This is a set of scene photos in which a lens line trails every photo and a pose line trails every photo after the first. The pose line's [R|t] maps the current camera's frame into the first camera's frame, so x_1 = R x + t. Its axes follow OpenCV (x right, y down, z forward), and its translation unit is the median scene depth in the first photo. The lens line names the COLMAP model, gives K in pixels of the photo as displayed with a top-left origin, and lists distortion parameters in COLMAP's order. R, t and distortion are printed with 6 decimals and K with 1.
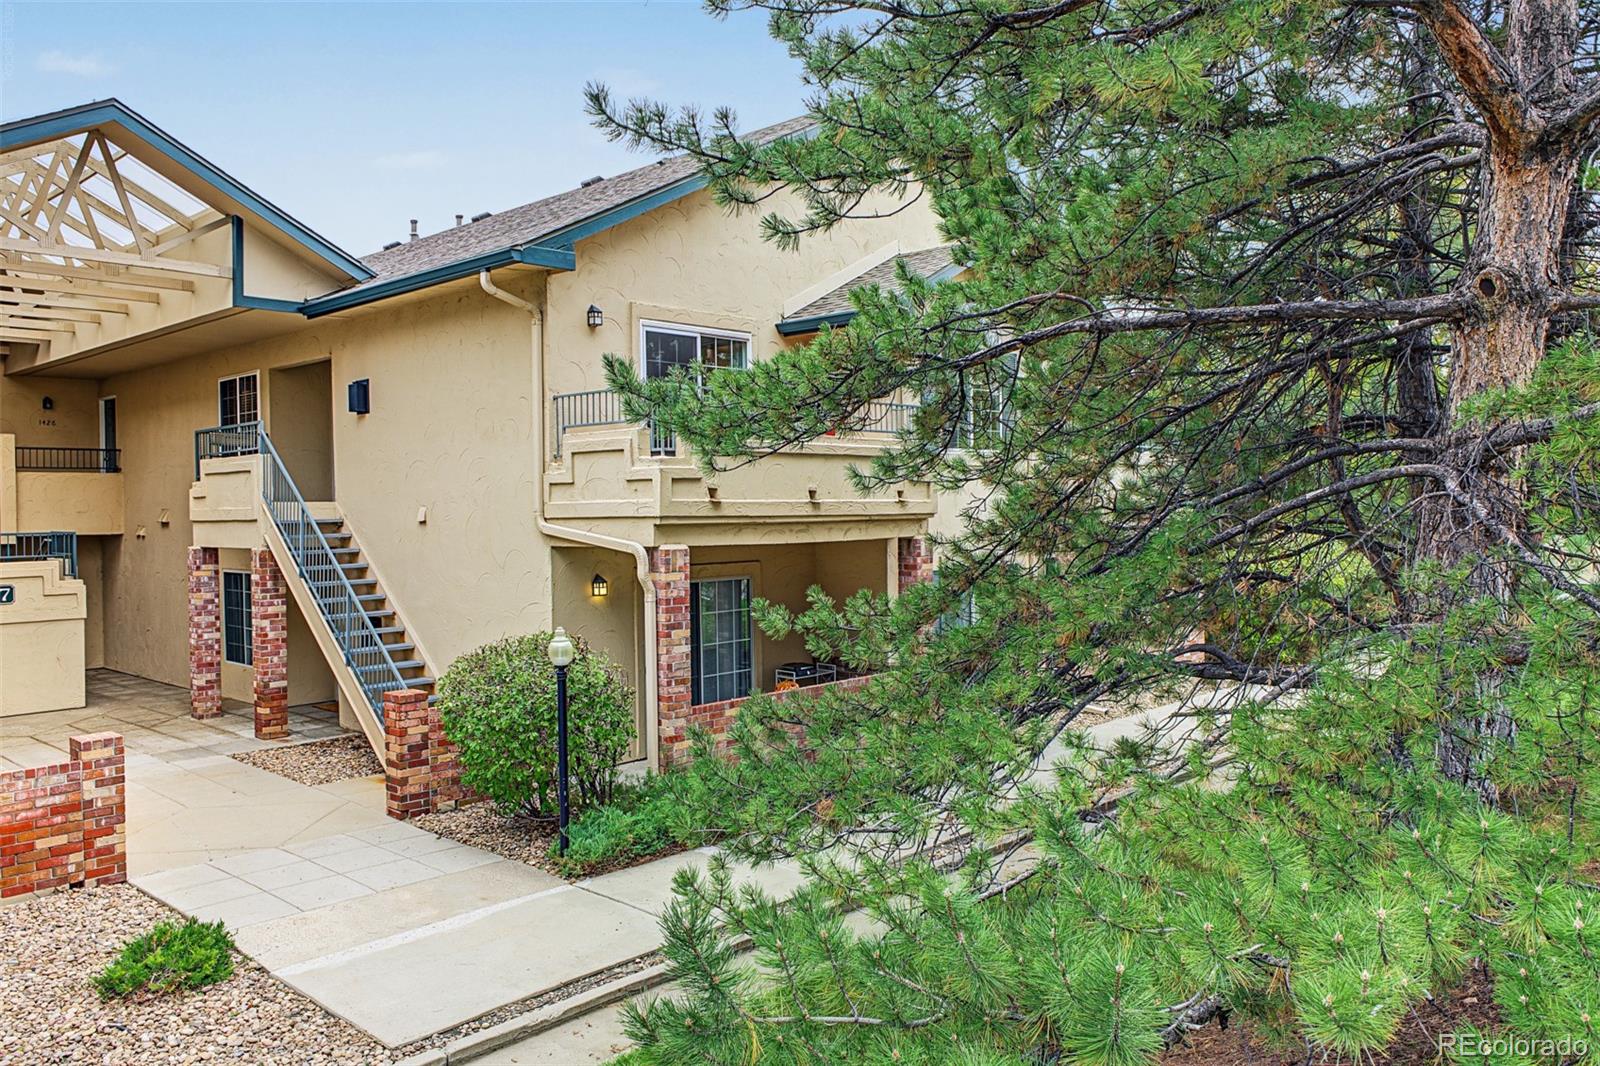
lens RADIAL K [[1216.6, 0, 788.1], [0, 1216.6, 517.1], [0, 0, 1]] dist [0.005718, -0.004853]
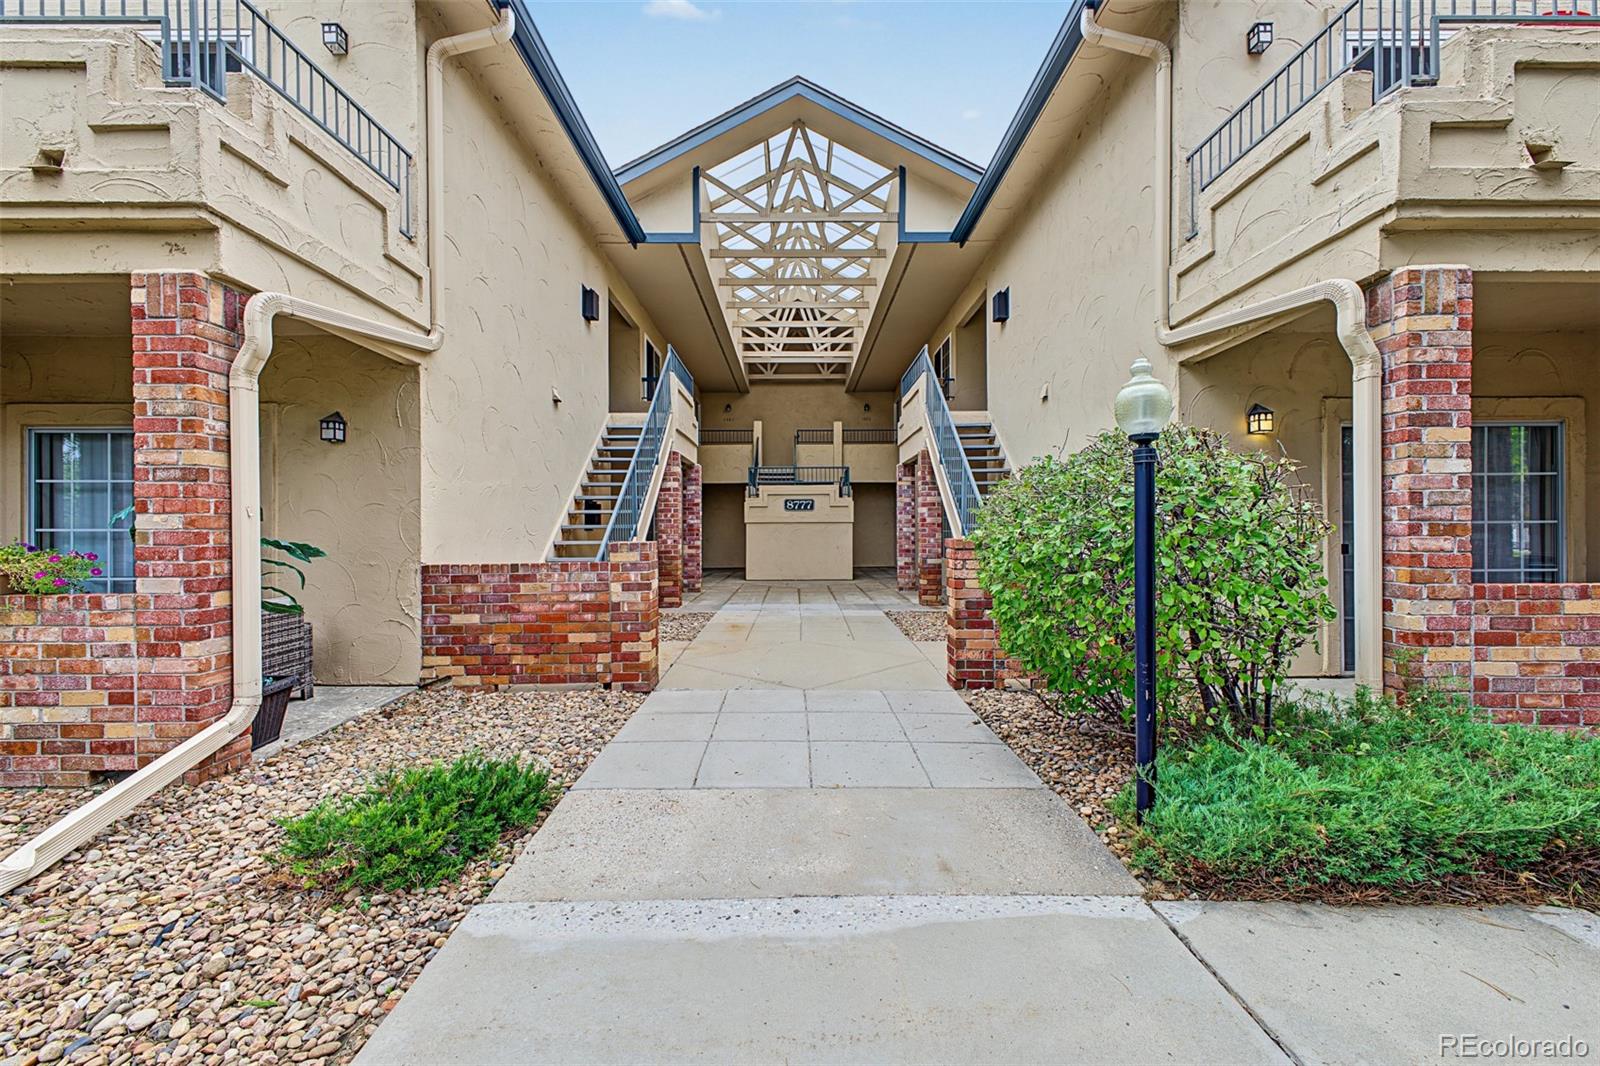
lens RADIAL K [[643.9, 0, 787.5], [0, 643.9, 523.2], [0, 0, 1]] dist [0.020182, -0.007972]
pose [[0.696109, 0.013247, -0.717814, -0.090117], [-0.017237, 0.999850, 0.001737, 0.147349], [0.717729, 0.011164, 0.696233, 0.658044]]
